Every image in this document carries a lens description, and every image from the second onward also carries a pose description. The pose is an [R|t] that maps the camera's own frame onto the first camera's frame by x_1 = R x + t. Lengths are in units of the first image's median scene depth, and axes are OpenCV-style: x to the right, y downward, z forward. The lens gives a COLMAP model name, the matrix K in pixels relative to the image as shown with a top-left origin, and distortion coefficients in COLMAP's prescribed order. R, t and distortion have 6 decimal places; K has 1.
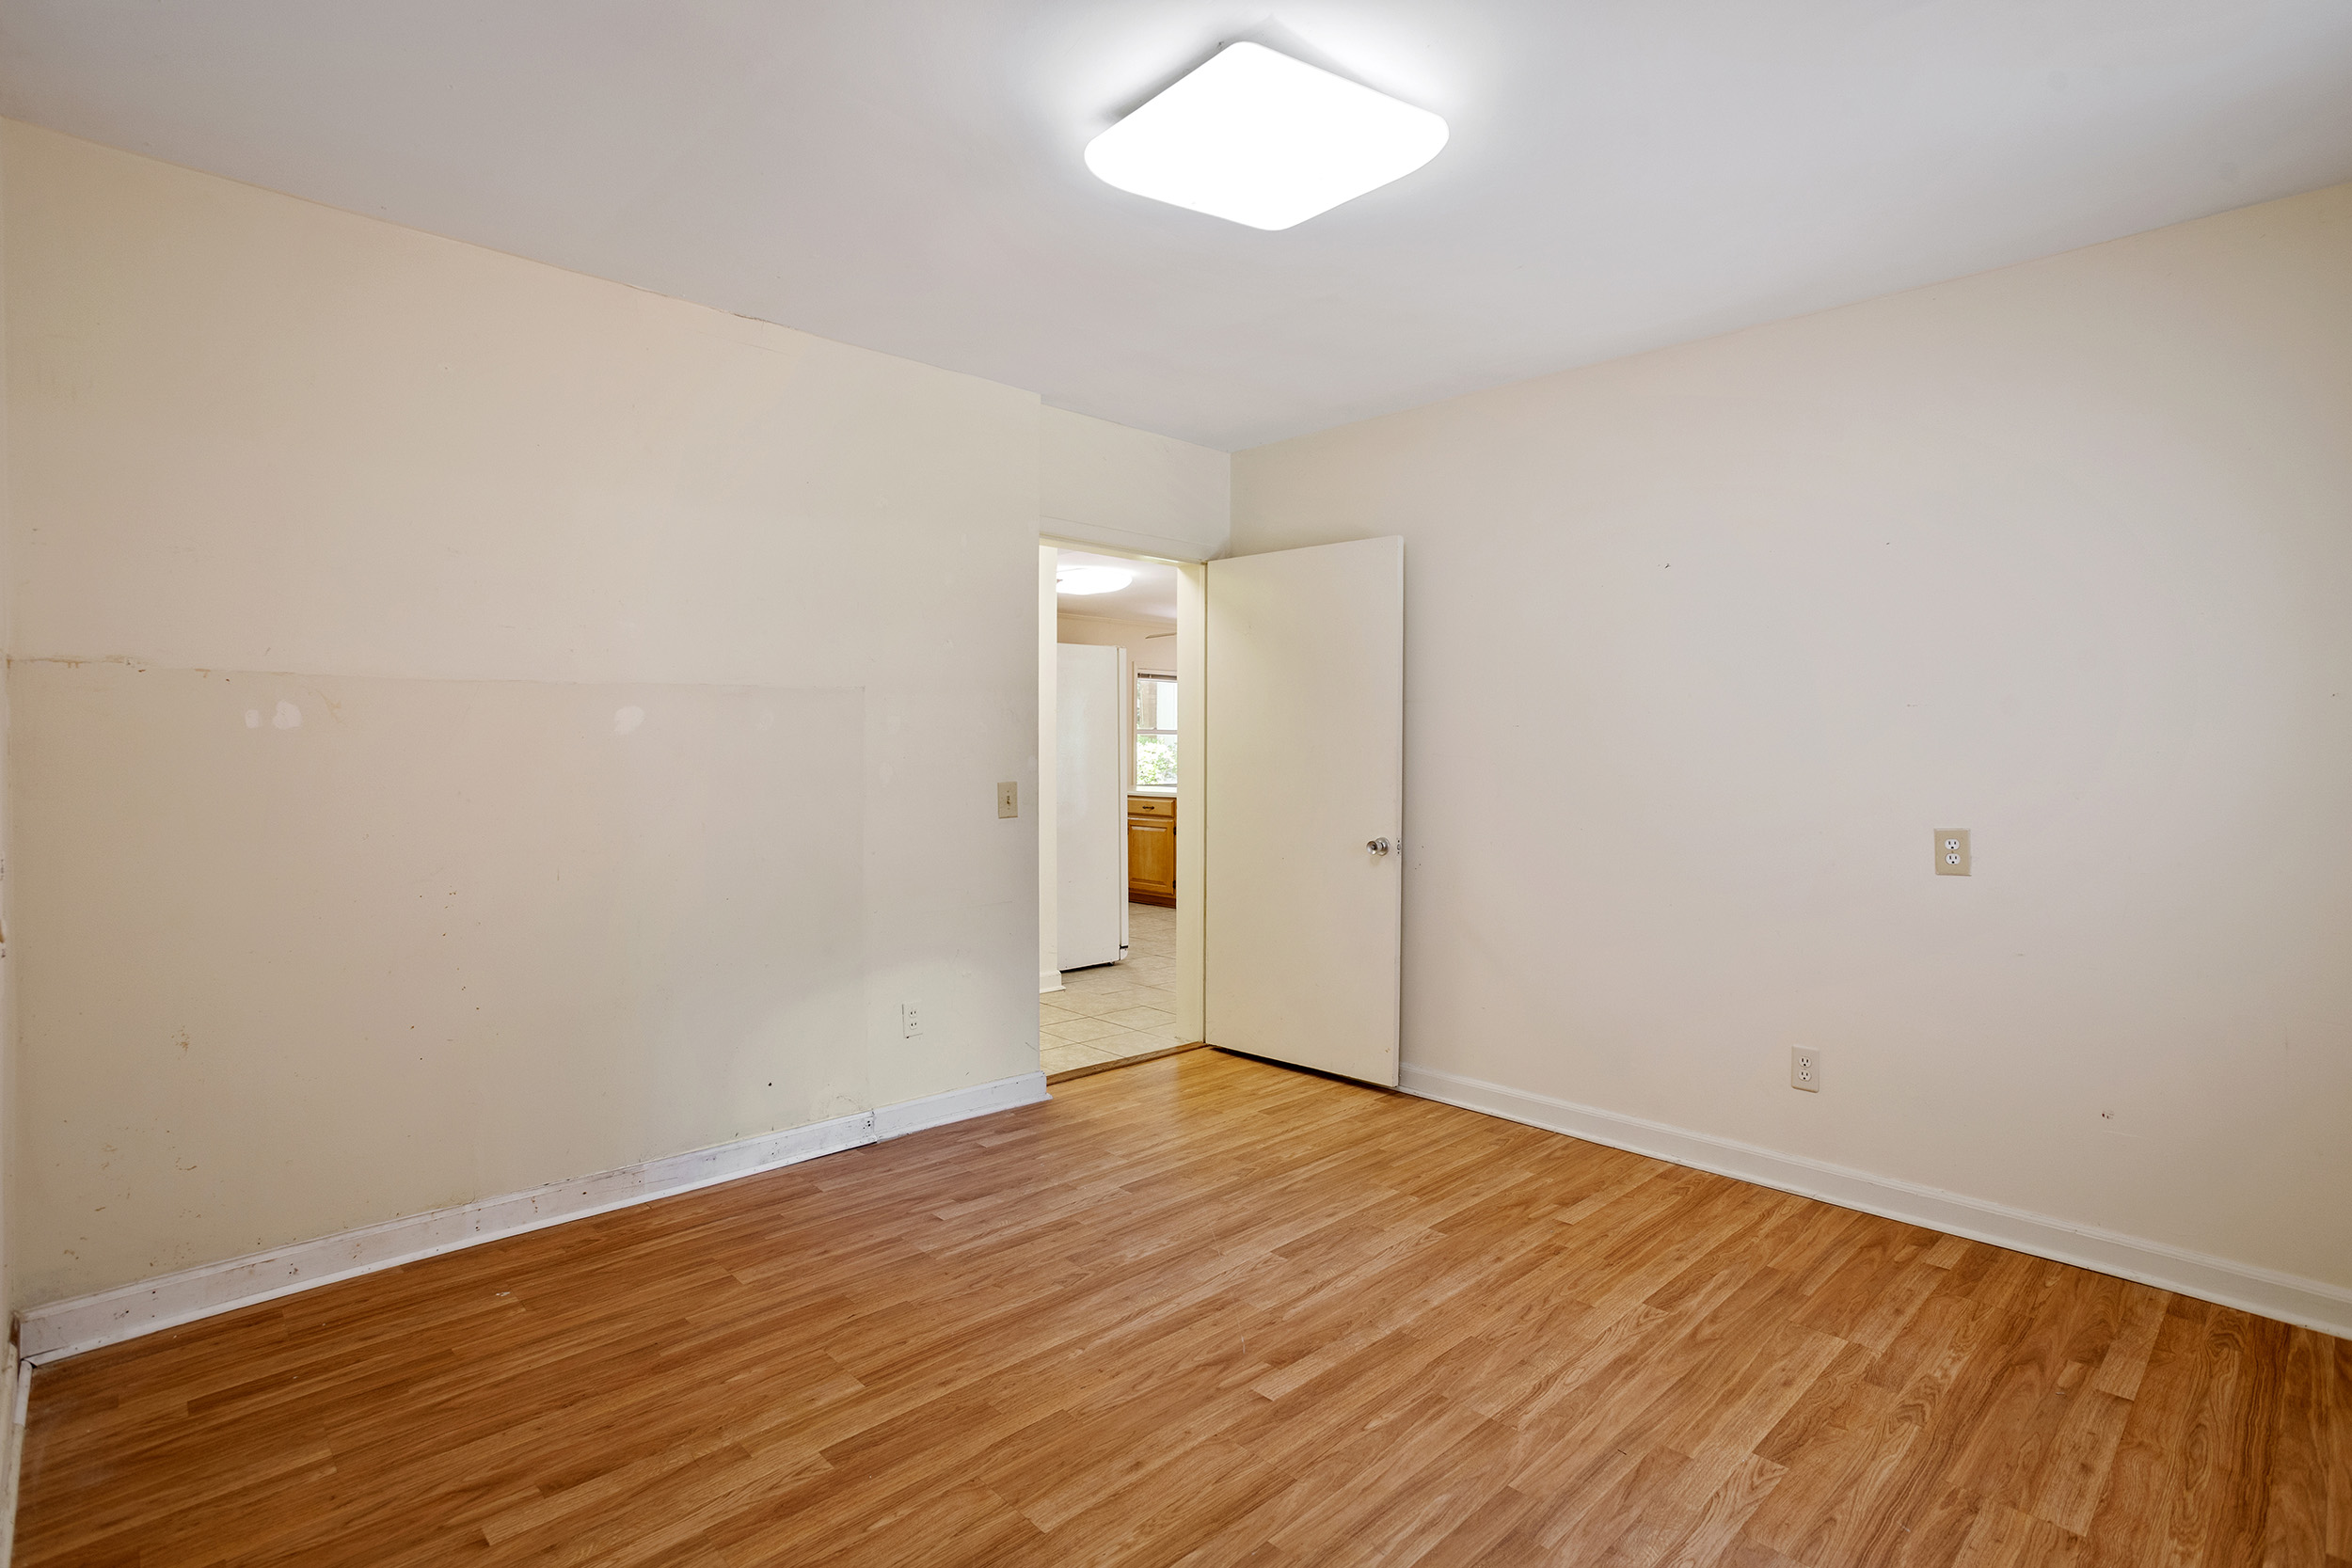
lens RADIAL K [[1126.2, 0, 1179.5], [0, 1126.2, 780.5], [0, 0, 1]] dist [0.004868, 0.001062]
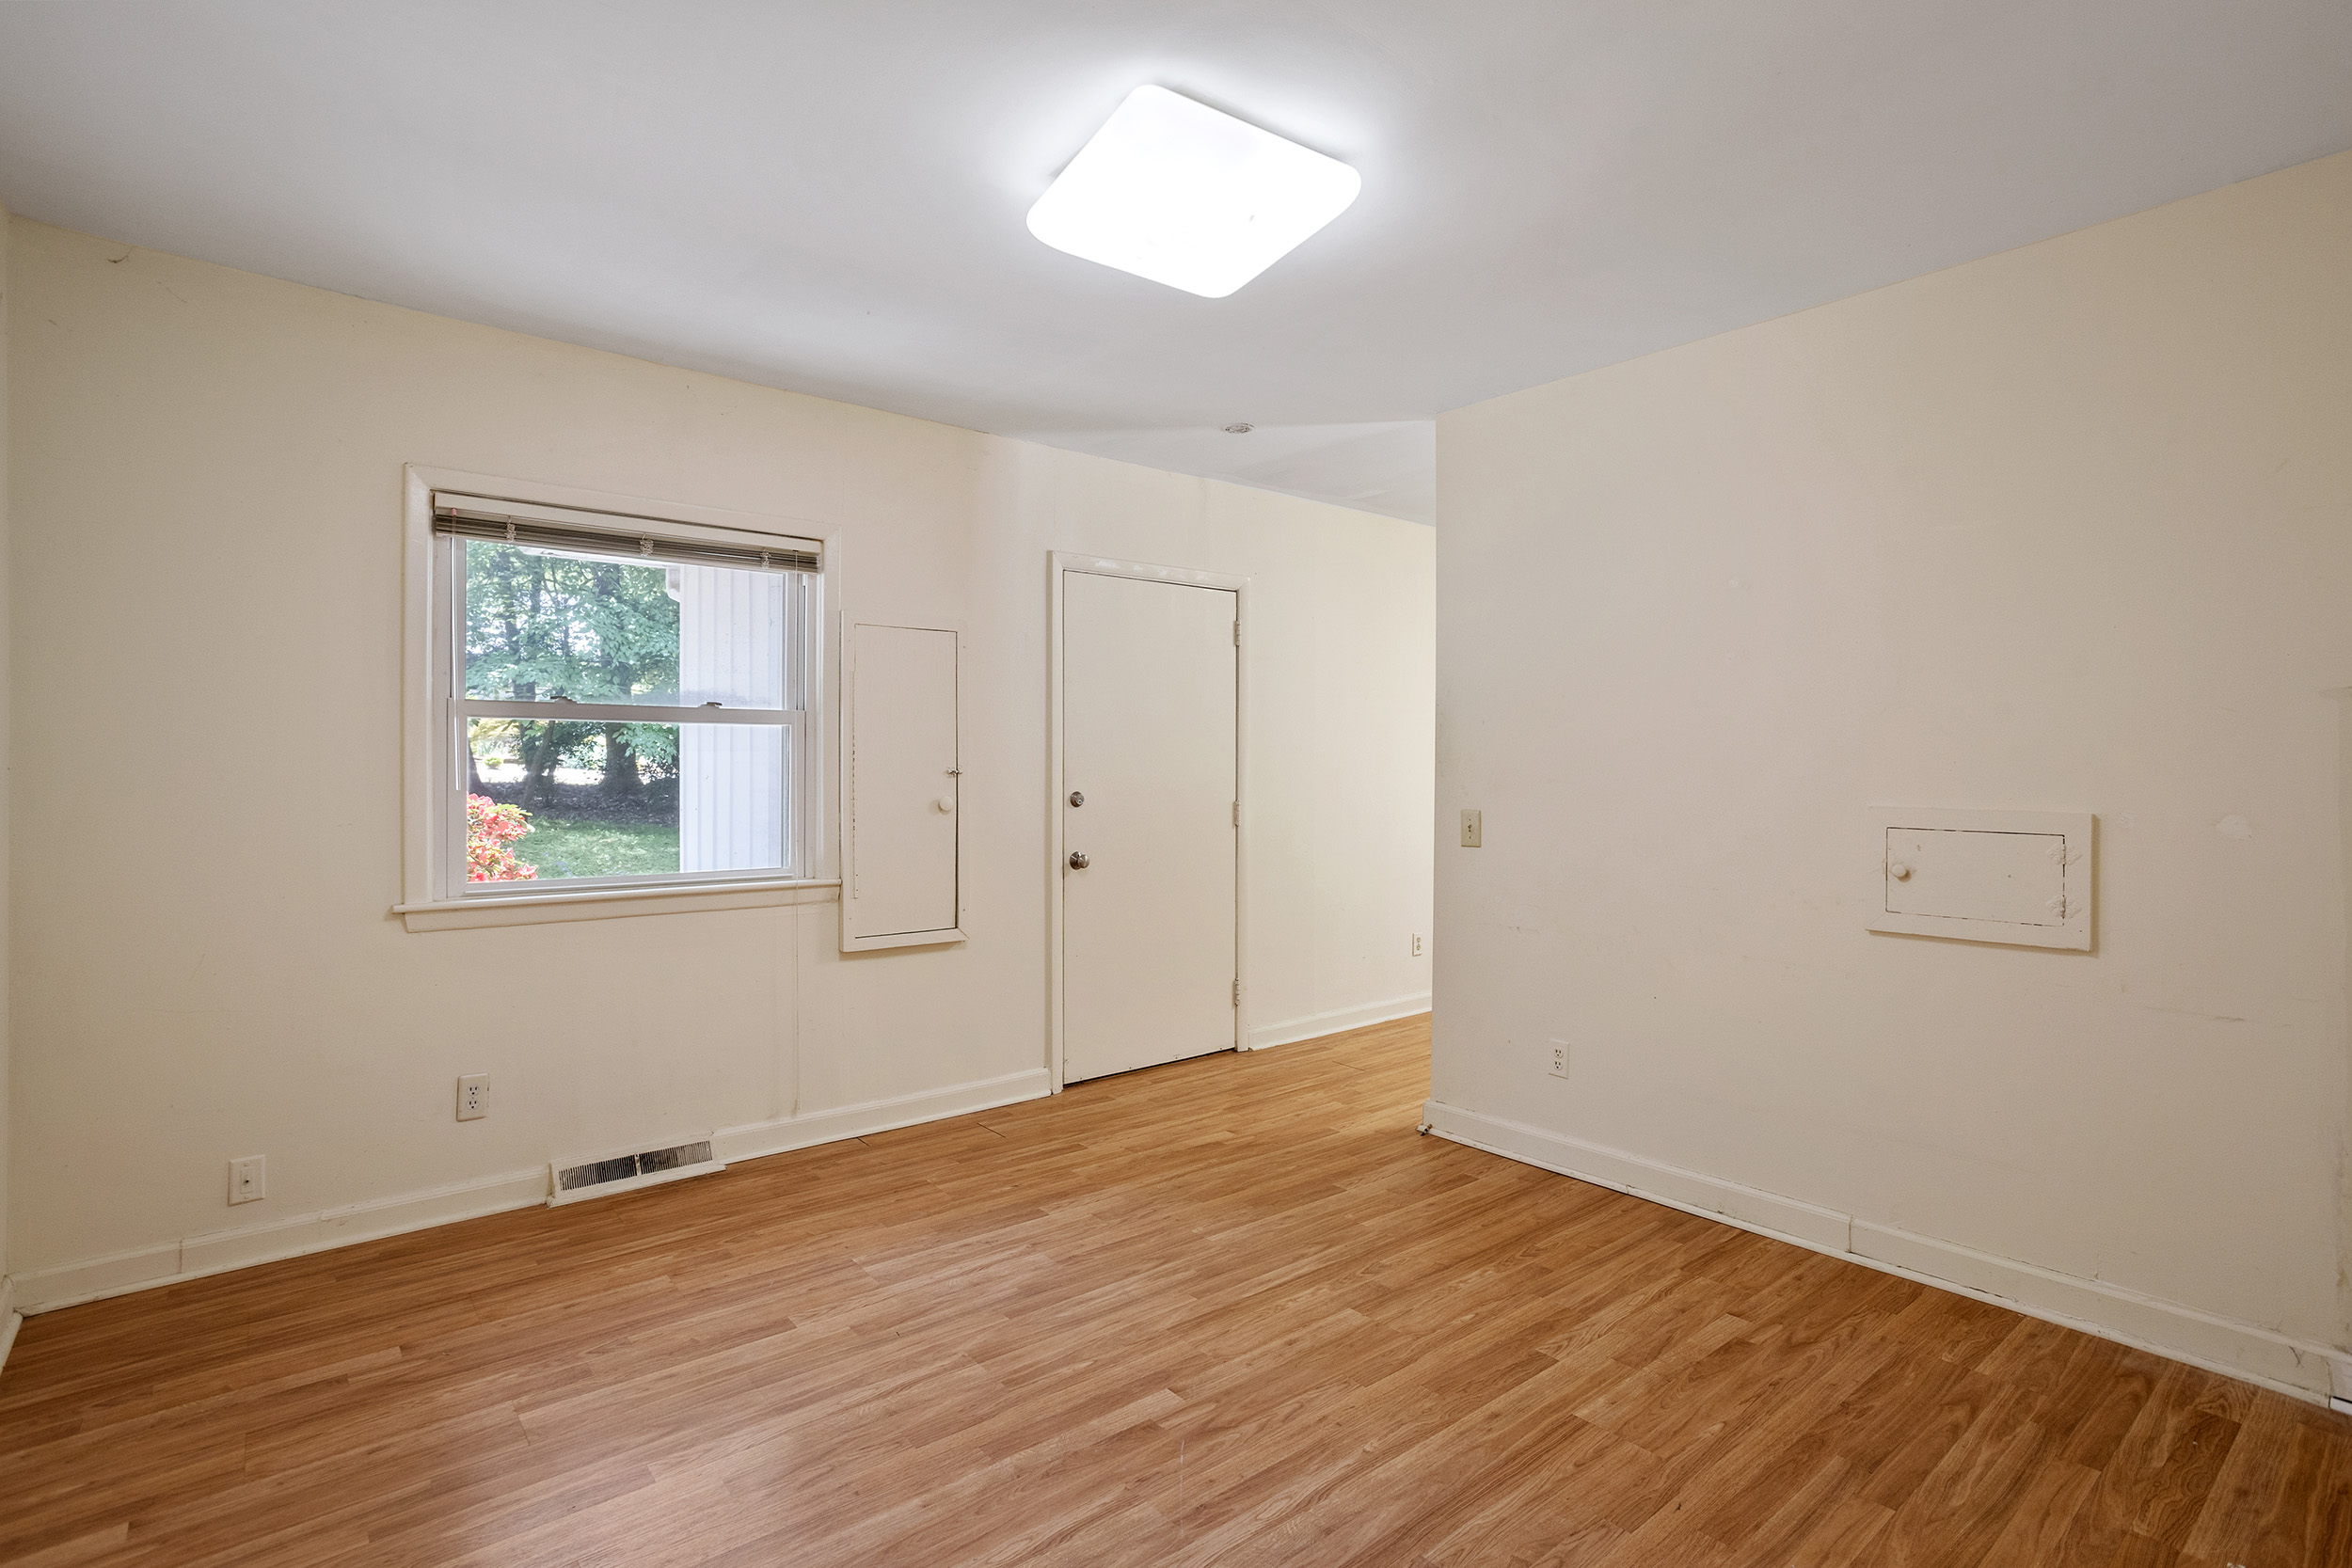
lens RADIAL K [[1126.2, 0, 1175.0], [0, 1126.2, 768.9], [0, 0, 1]] dist [0.004868, 0.001062]
pose [[-0.996998, -0.008757, 0.076931, -0.000523], [-0.006133, 0.999394, 0.034268, -0.063565], [-0.077184, 0.033693, -0.996447, 2.017047]]
